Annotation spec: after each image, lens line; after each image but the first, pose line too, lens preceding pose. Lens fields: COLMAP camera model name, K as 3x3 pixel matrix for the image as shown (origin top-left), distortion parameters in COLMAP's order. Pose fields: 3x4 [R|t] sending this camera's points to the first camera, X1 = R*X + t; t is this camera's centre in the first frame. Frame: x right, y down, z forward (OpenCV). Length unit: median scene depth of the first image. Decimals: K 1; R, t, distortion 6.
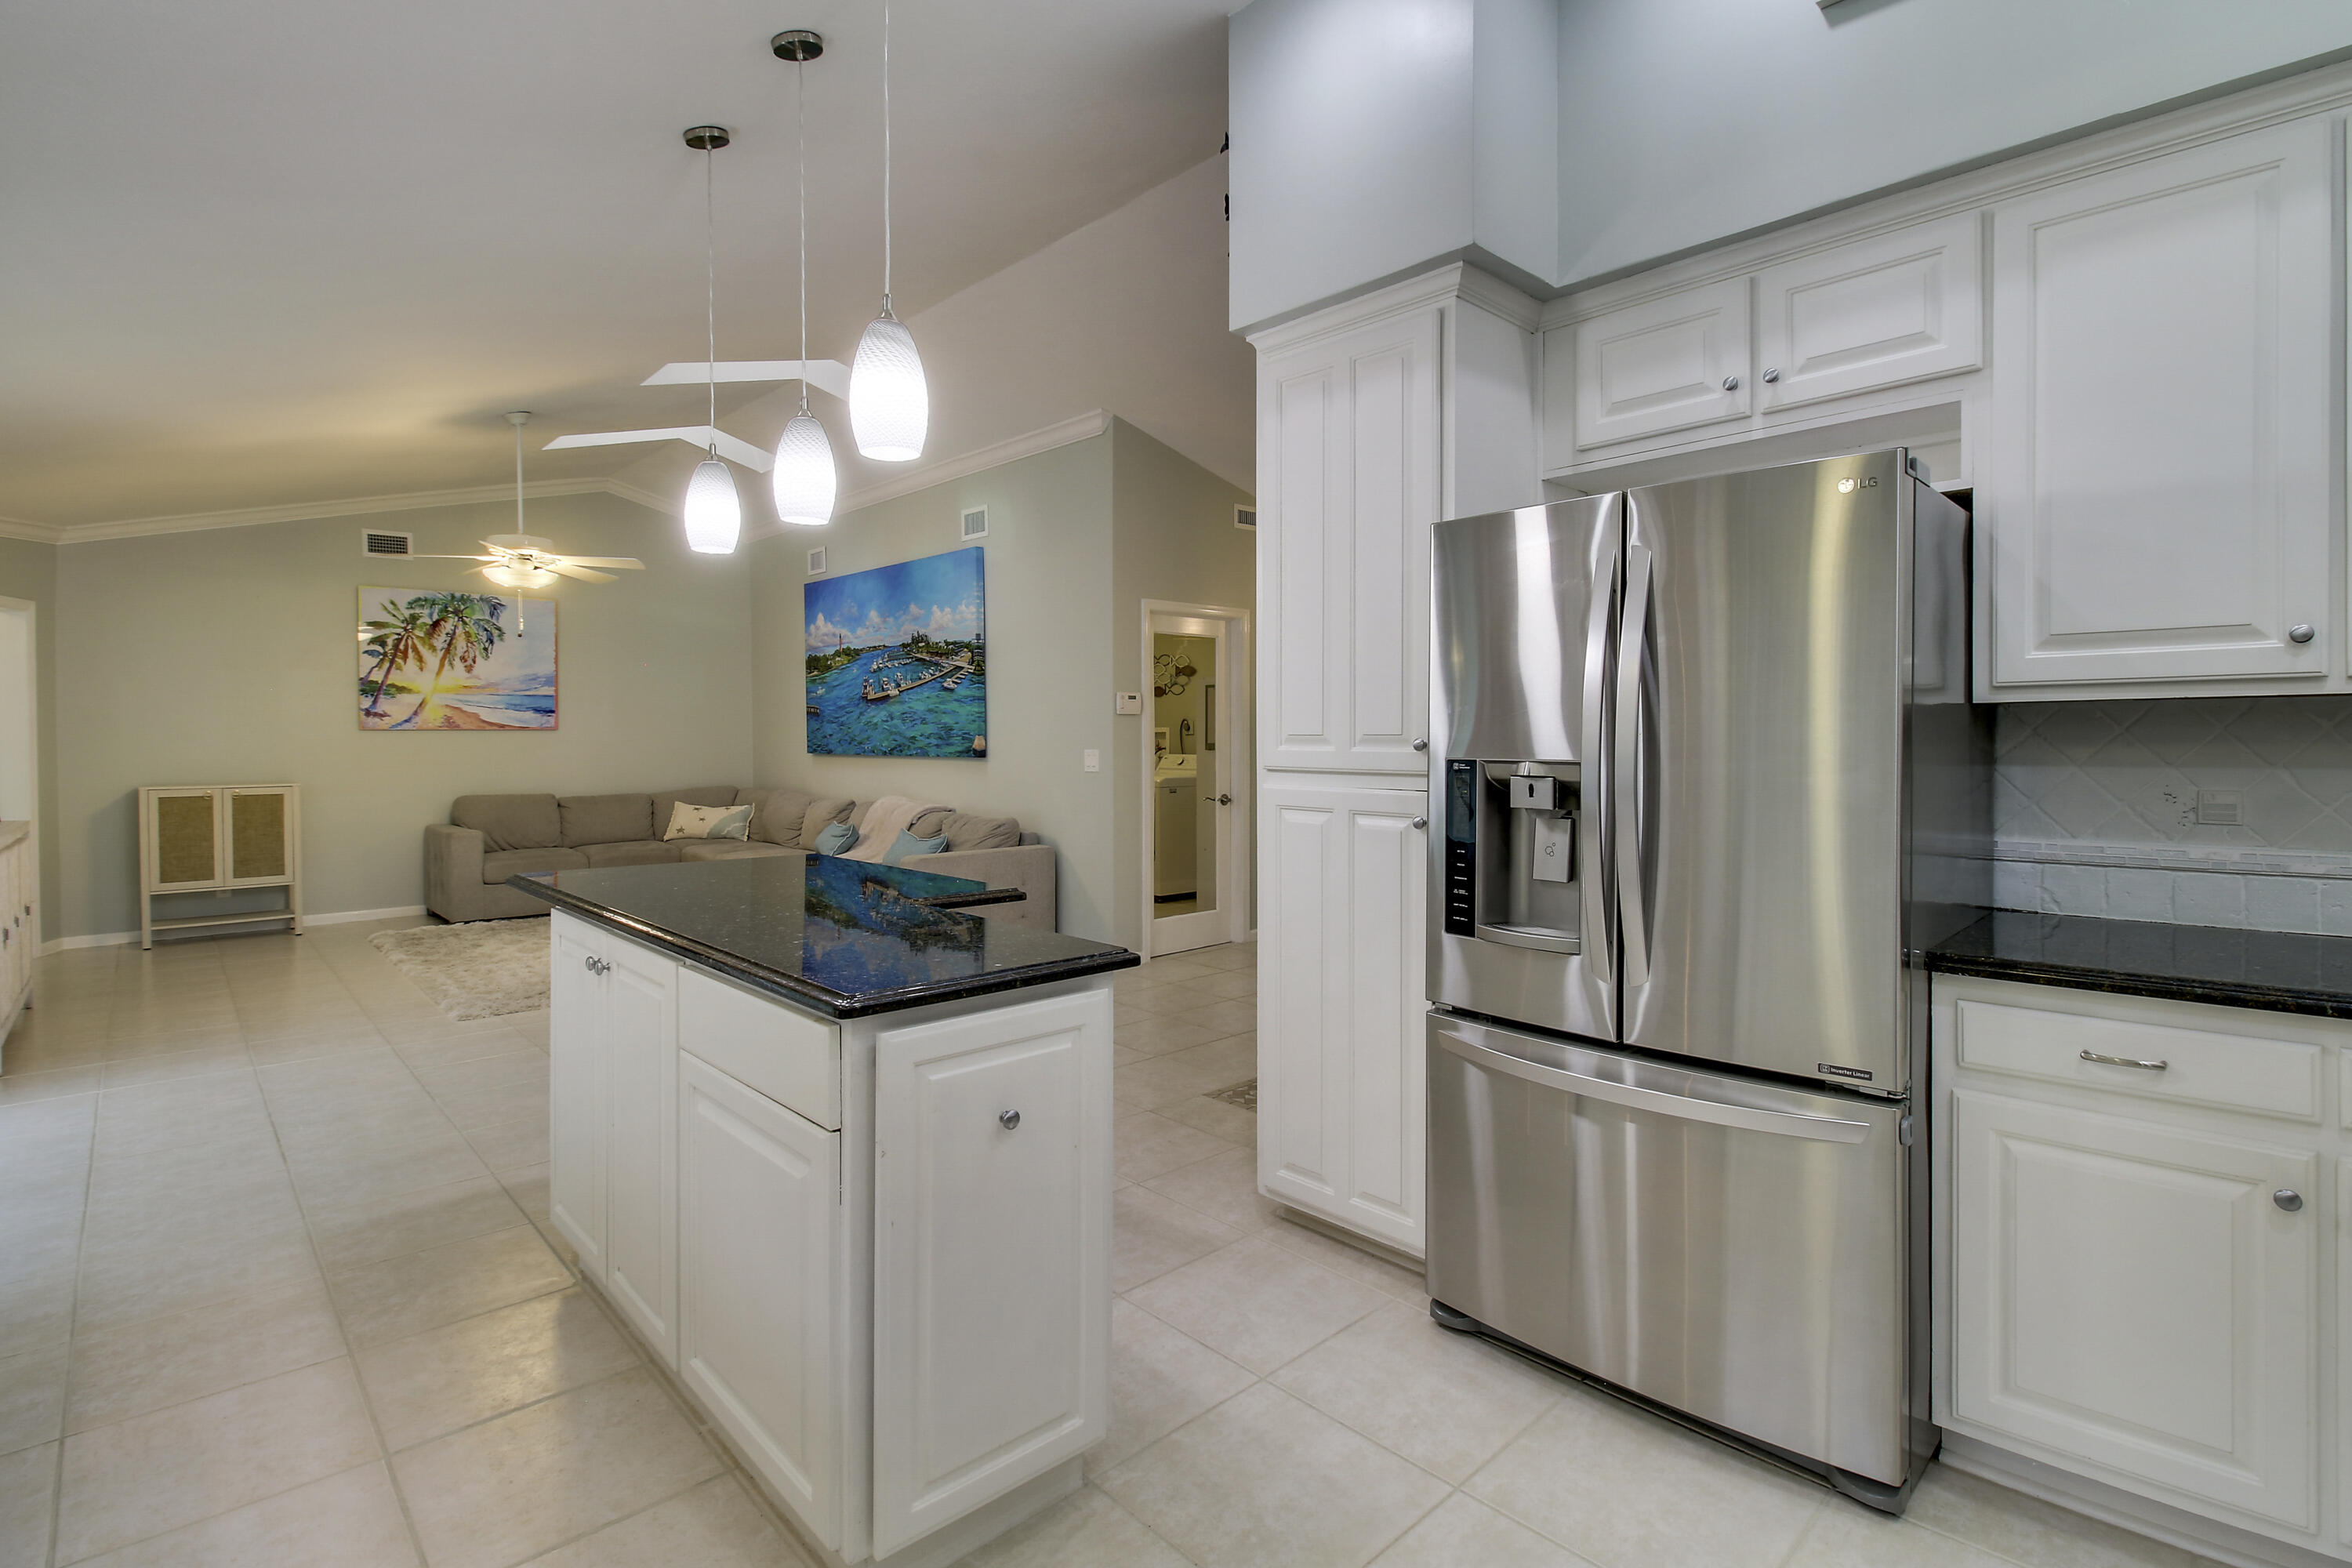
lens RADIAL K [[1107.4, 0, 1164.9], [0, 1107.4, 755.4], [0, 0, 1]] dist [-0.002569, -0.008320]
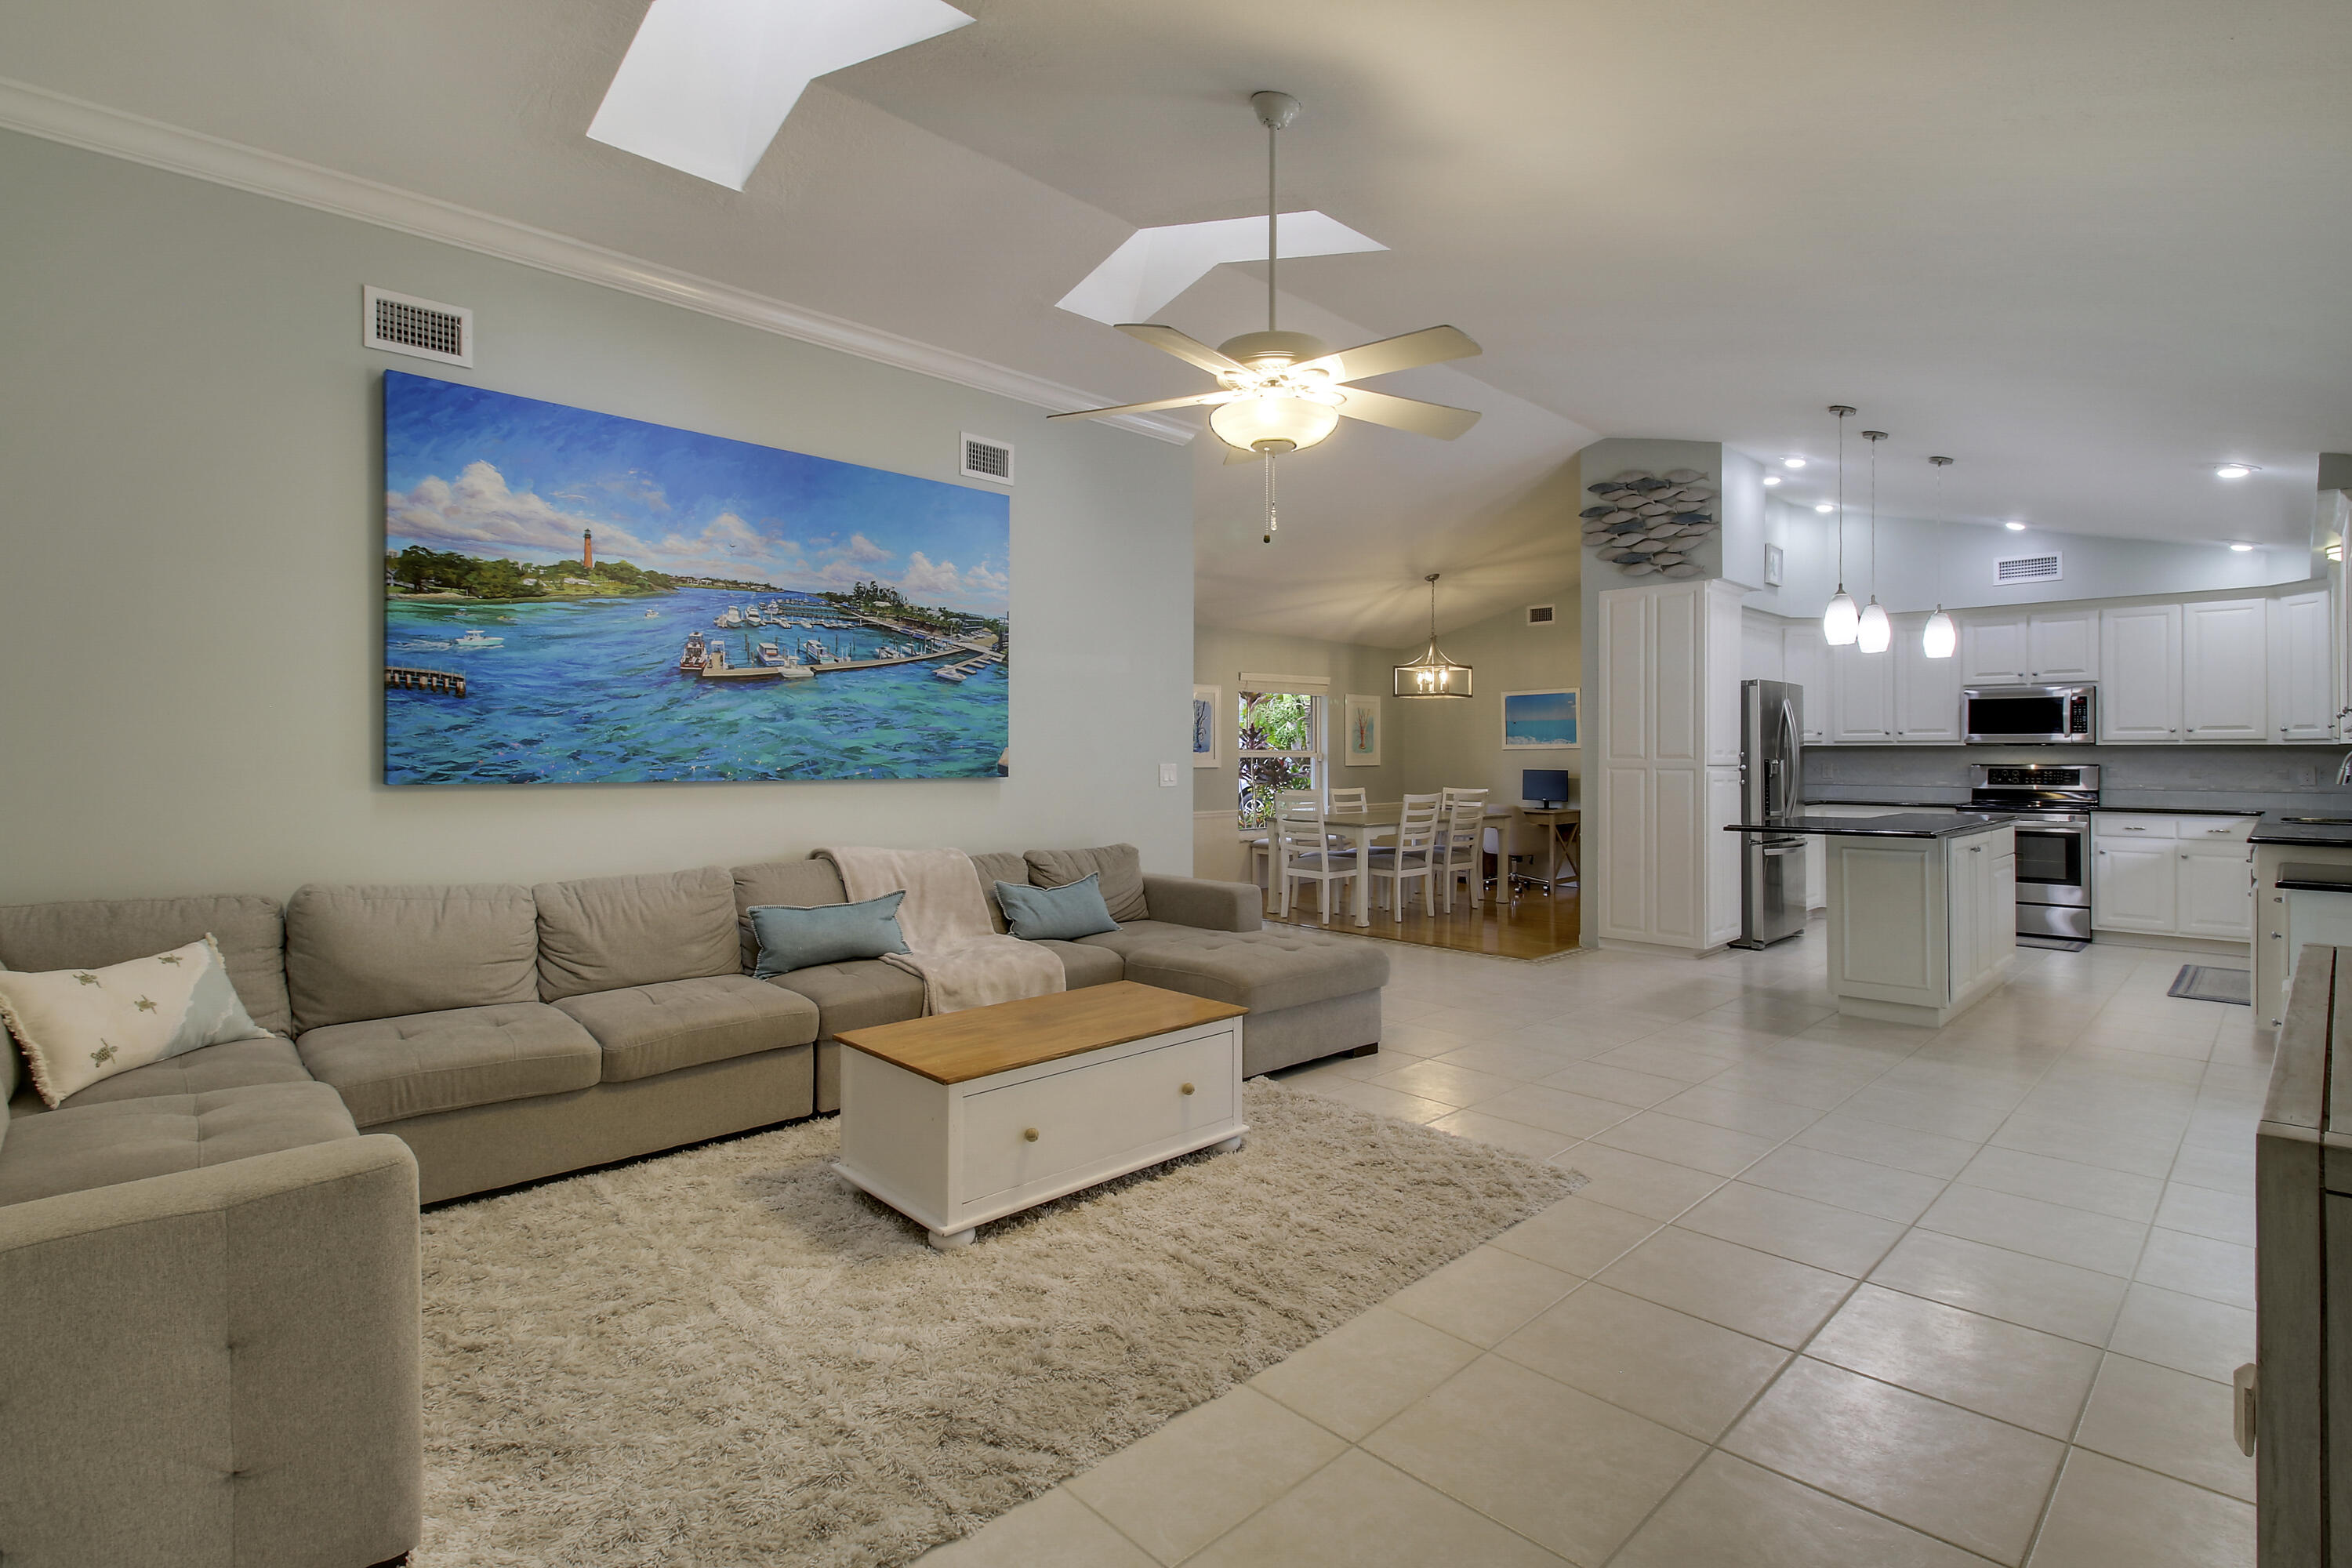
lens RADIAL K [[1107.4, 0, 1184.1], [0, 1107.4, 765.6], [0, 0, 1]] dist [-0.002569, -0.008320]
pose [[-0.023345, -0.005144, 0.999714, -0.826868], [0.017075, 0.999839, 0.005543, -0.007053], [-0.999582, 0.017200, -0.023254, 0.806626]]
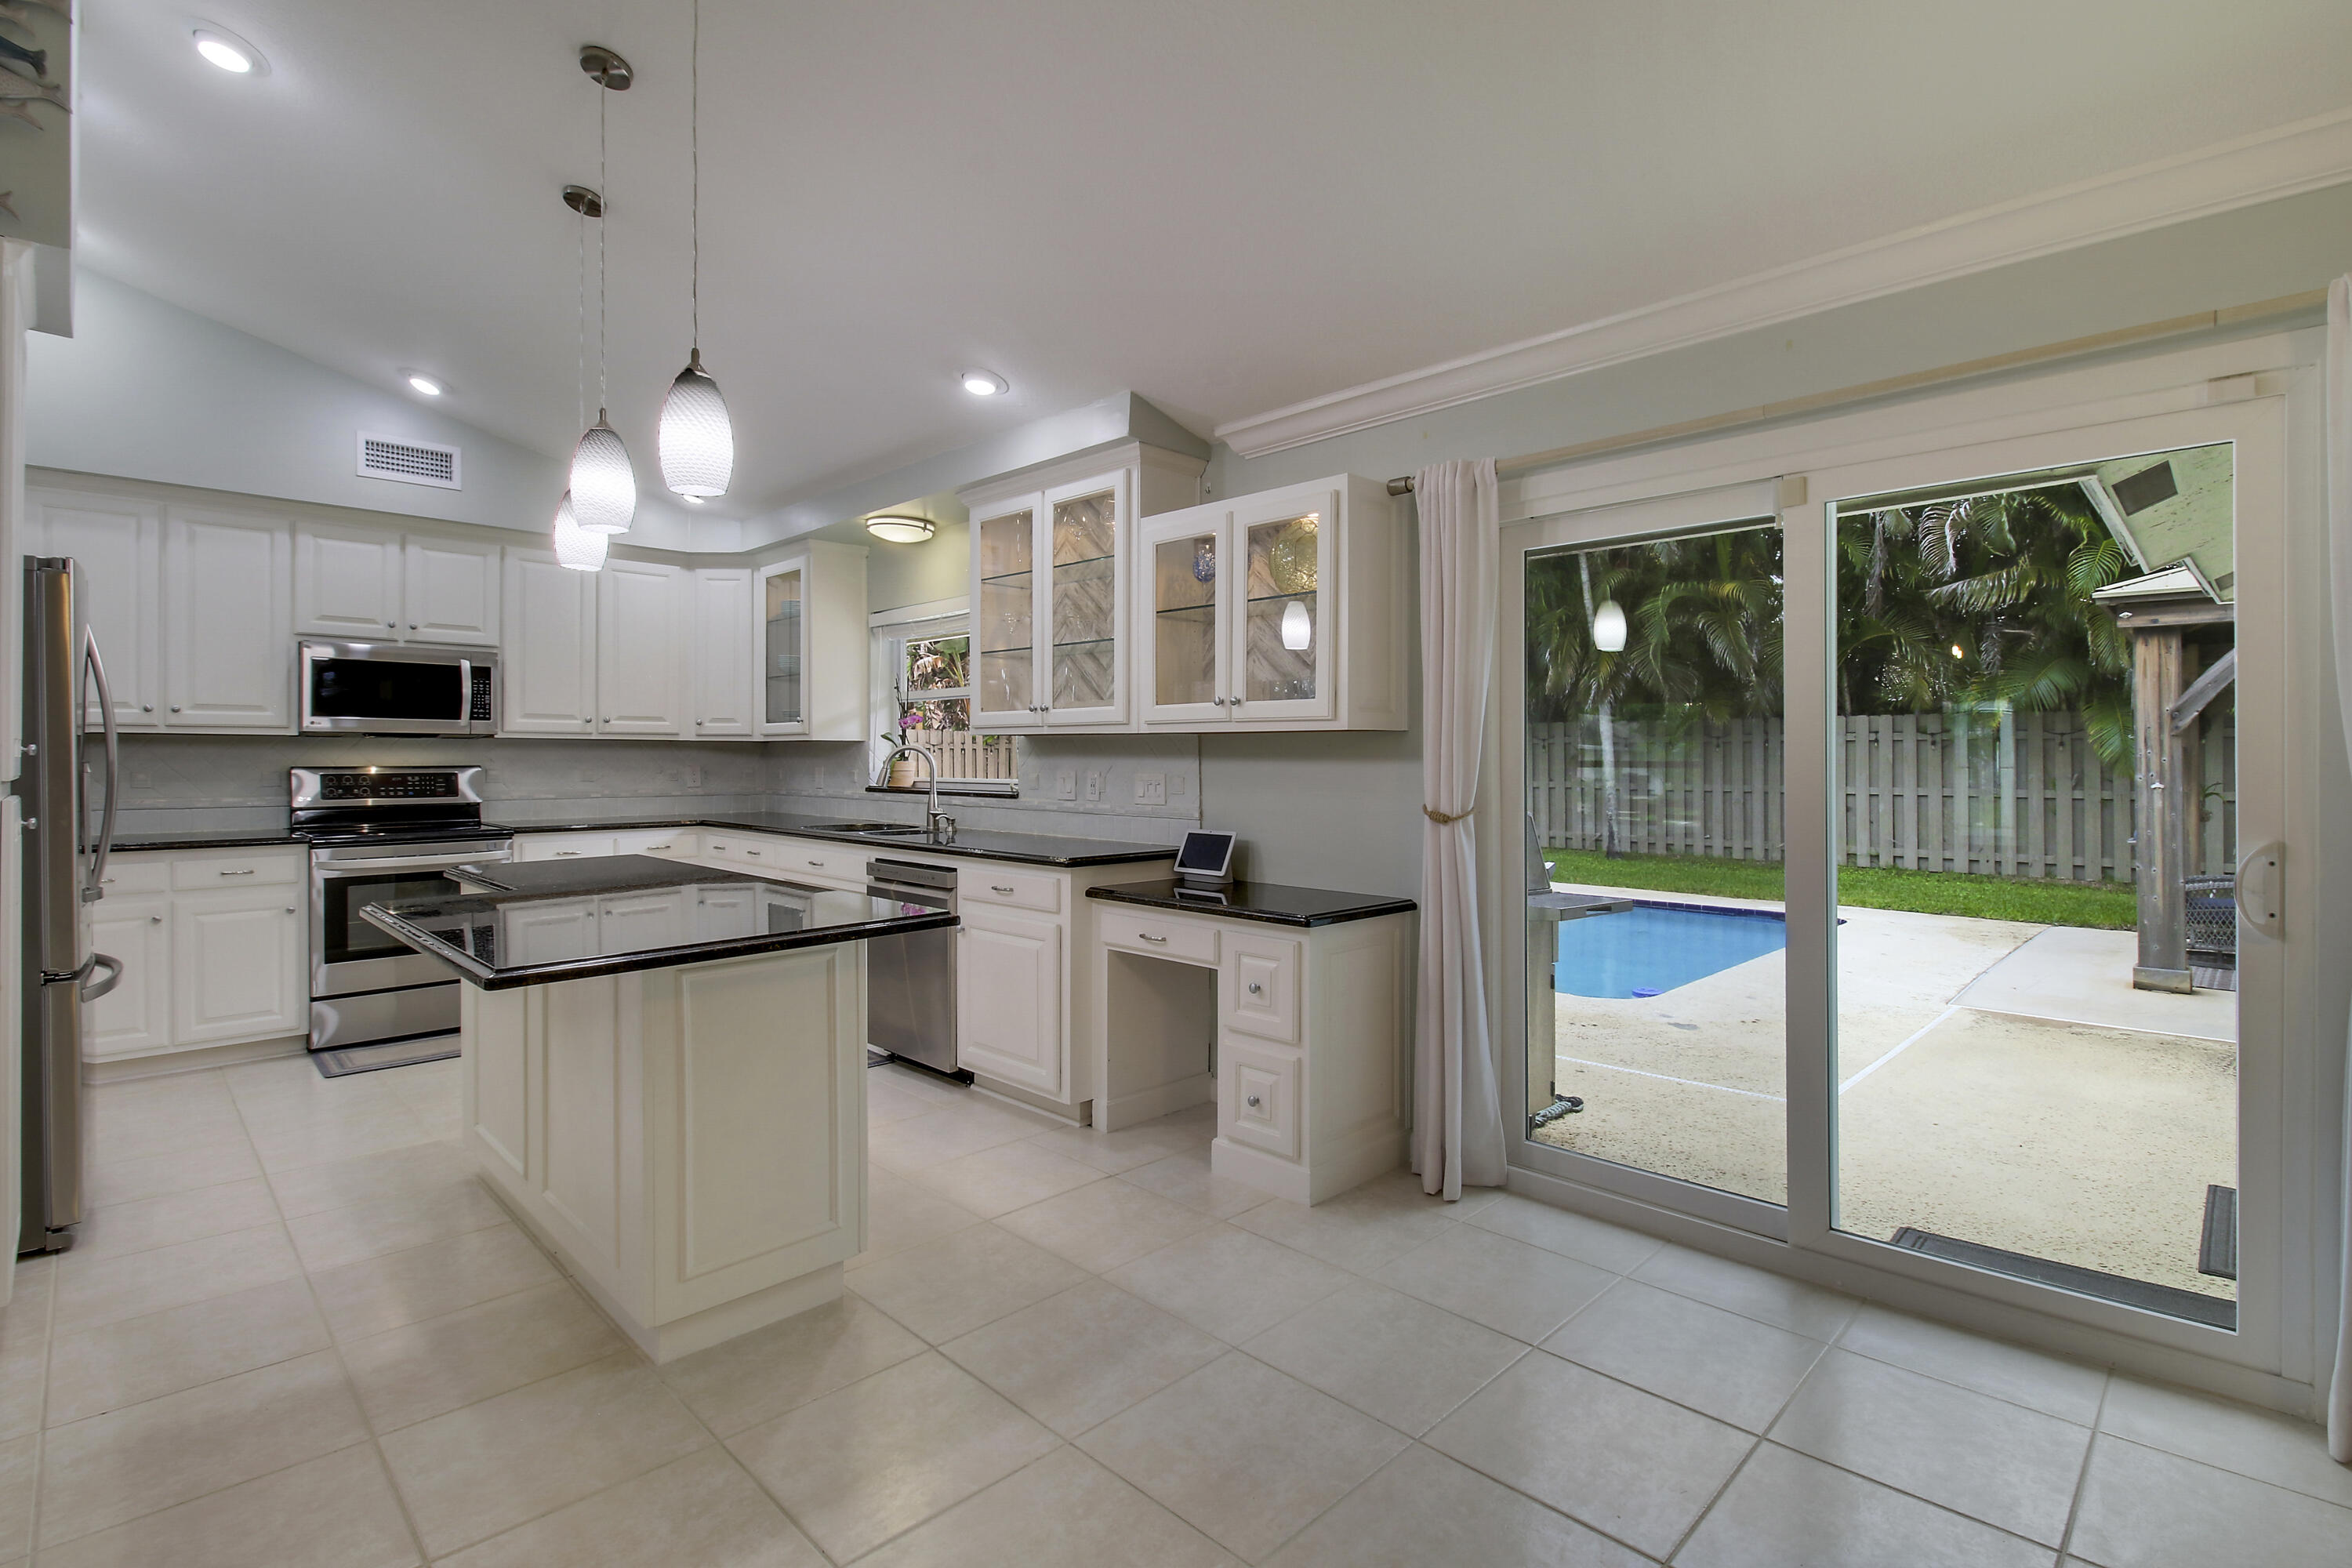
lens RADIAL K [[1107.4, 0, 1201.9], [0, 1107.4, 753.7], [0, 0, 1]] dist [-0.002569, -0.008320]
pose [[-0.999168, 0.000467, -0.040775, -0.278265], [-0.000228, 0.999855, 0.017041, -0.008235], [0.040777, 0.017036, -0.999023, 0.677480]]
